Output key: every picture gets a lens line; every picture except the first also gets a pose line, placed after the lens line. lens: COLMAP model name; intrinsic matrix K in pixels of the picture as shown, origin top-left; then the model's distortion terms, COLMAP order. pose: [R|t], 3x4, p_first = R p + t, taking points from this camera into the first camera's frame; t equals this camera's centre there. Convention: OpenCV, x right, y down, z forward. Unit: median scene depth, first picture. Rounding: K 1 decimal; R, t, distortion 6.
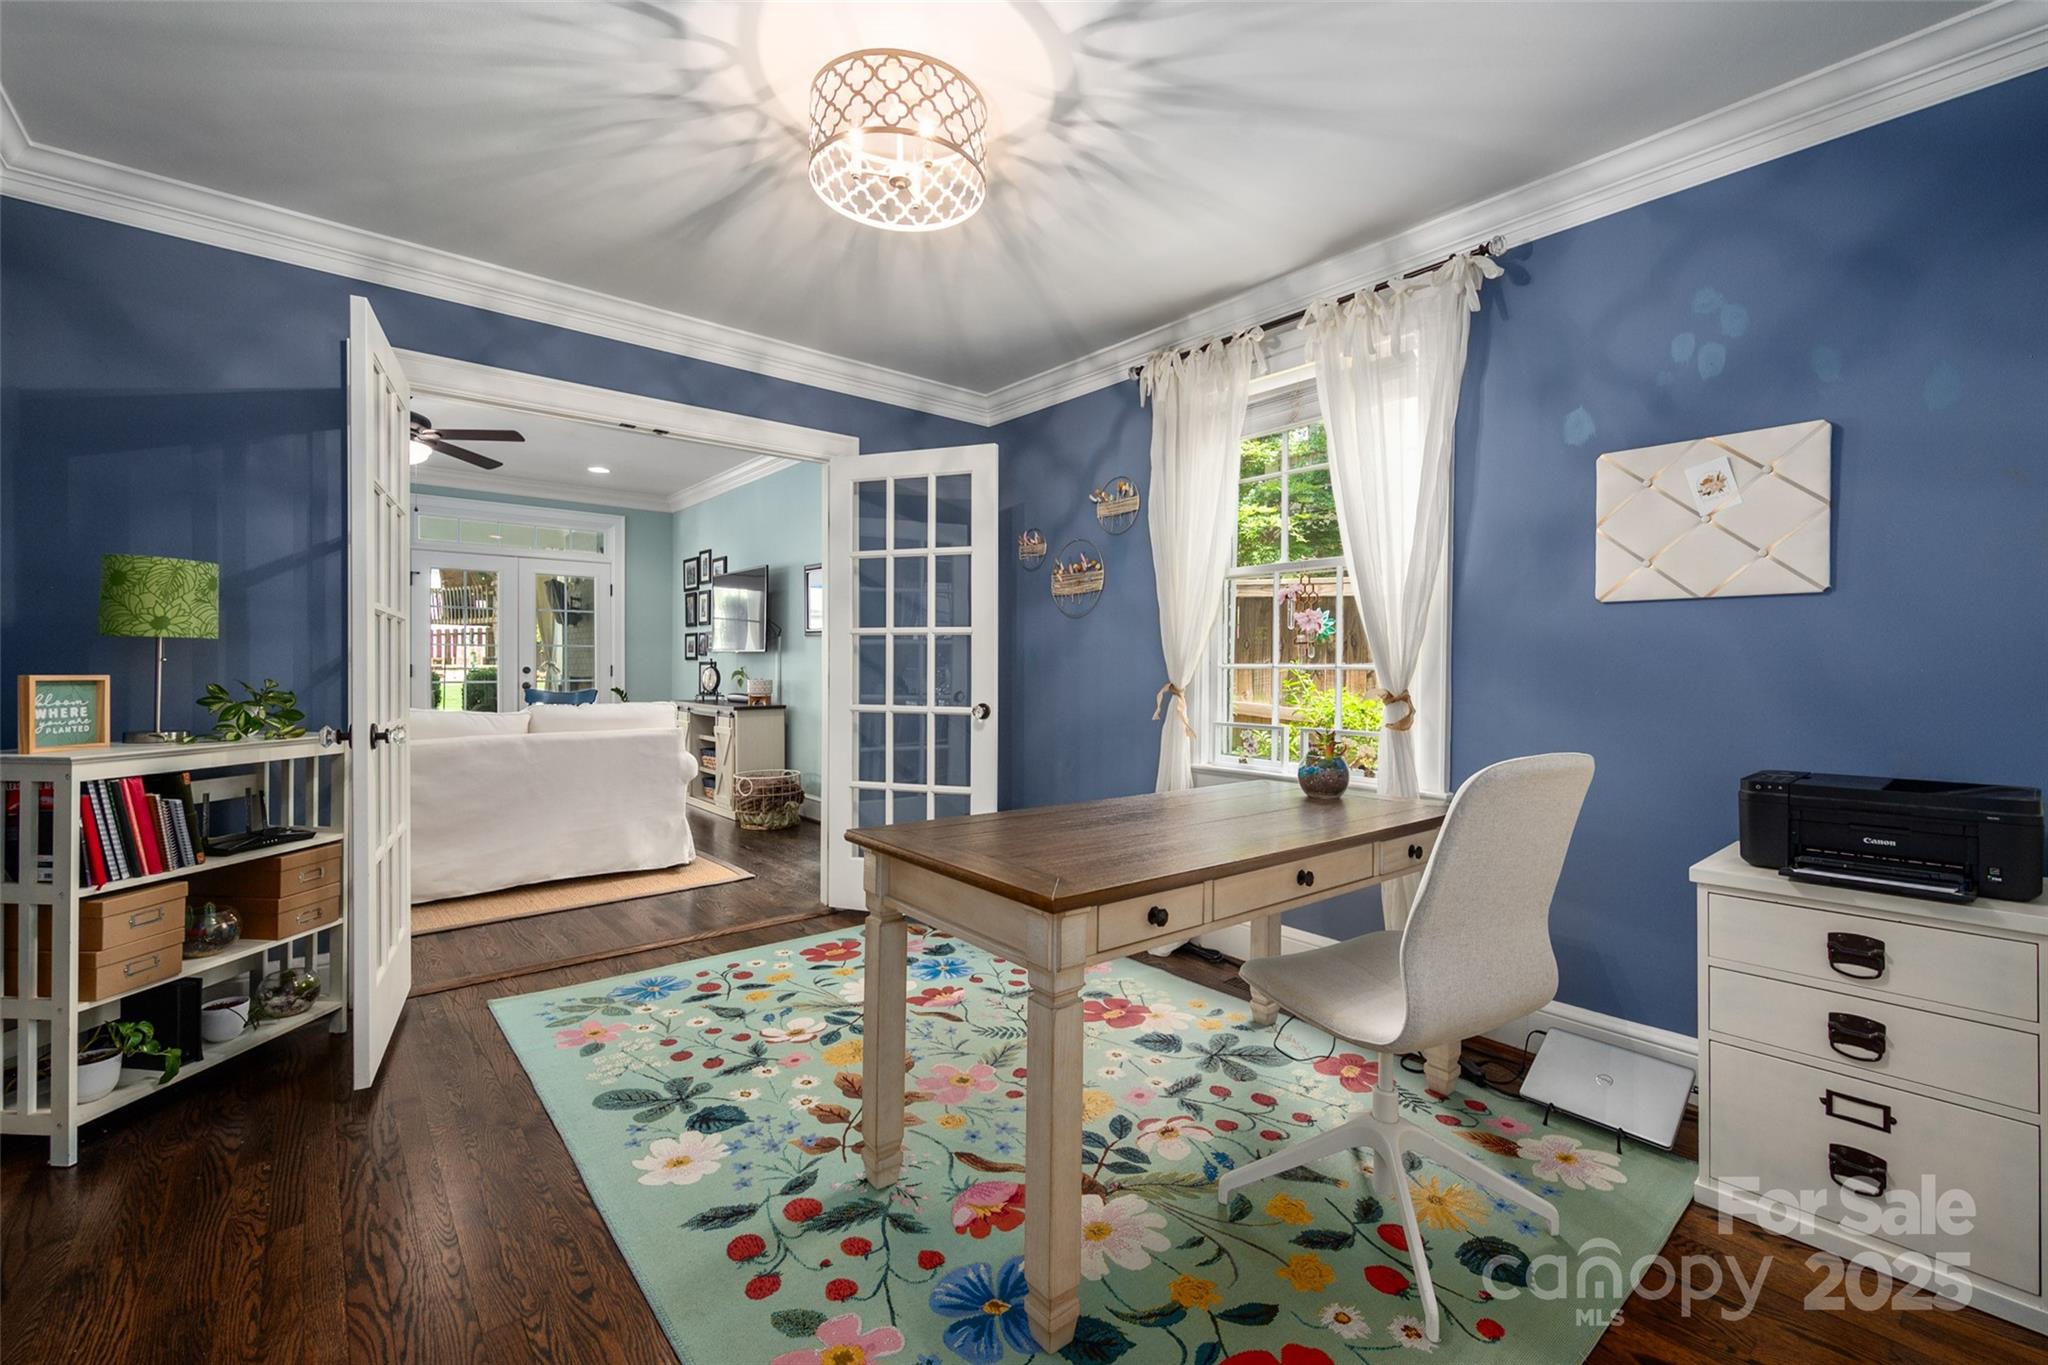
lens RADIAL K [[868.1, 0, 1028.0], [0, 868.1, 669.9], [0, 0, 1]] dist [0.009288, -0.000125]
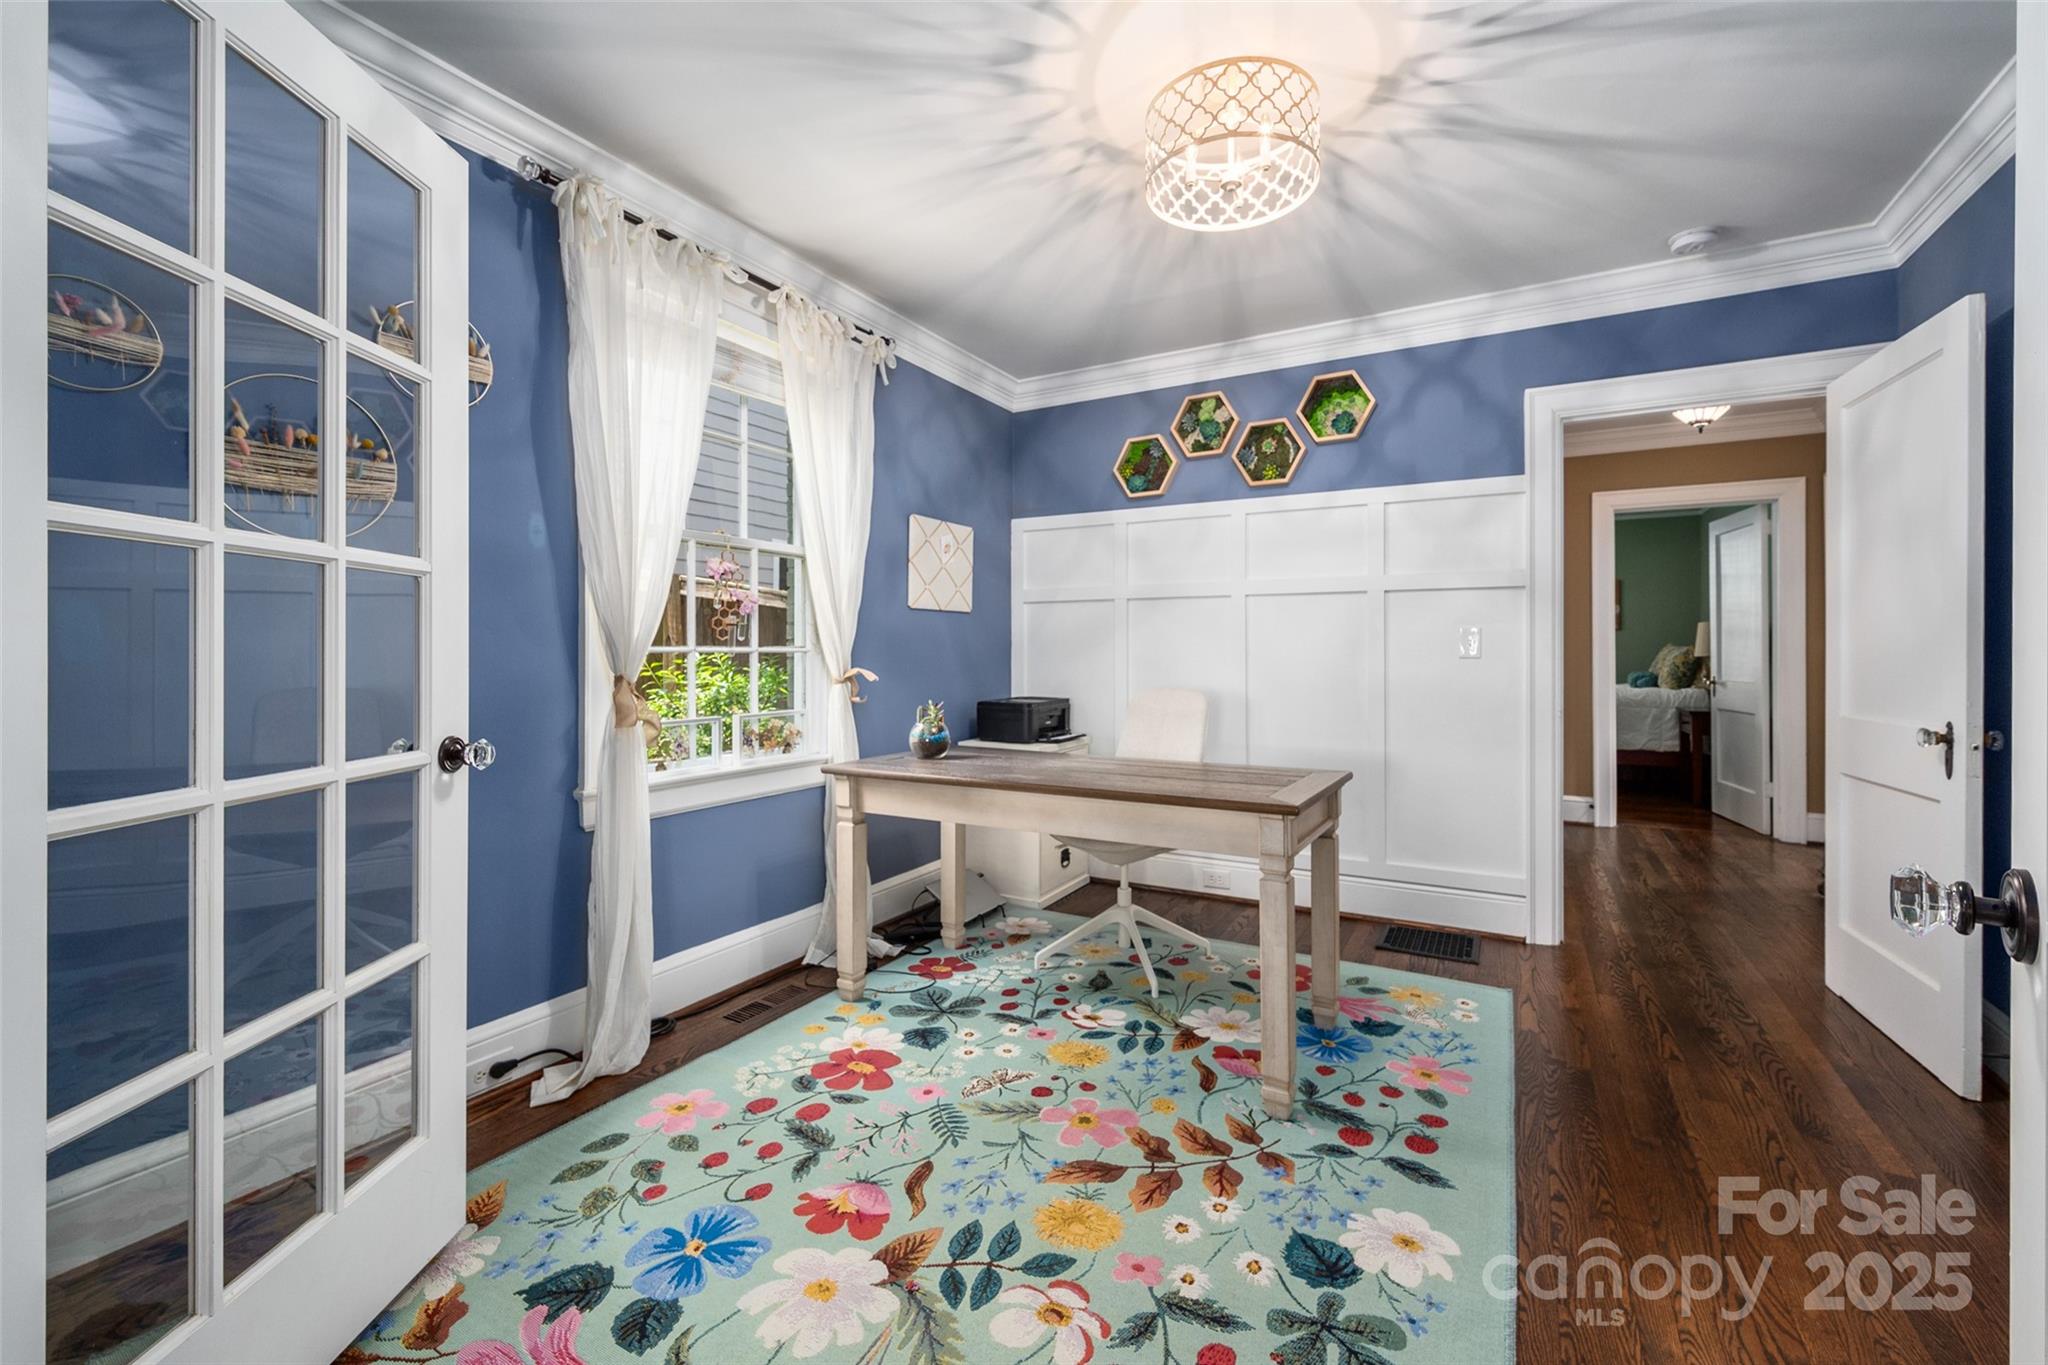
lens RADIAL K [[879.8, 0, 1024.5], [0, 879.8, 647.2], [0, 0, 1]] dist [-0.000017, 0.000018]
pose [[-0.364499, -0.000736, 0.931204, -0.908570], [0.003740, 0.999990, 0.002255, -0.009084], [-0.931196, 0.004304, -0.364493, 1.421183]]
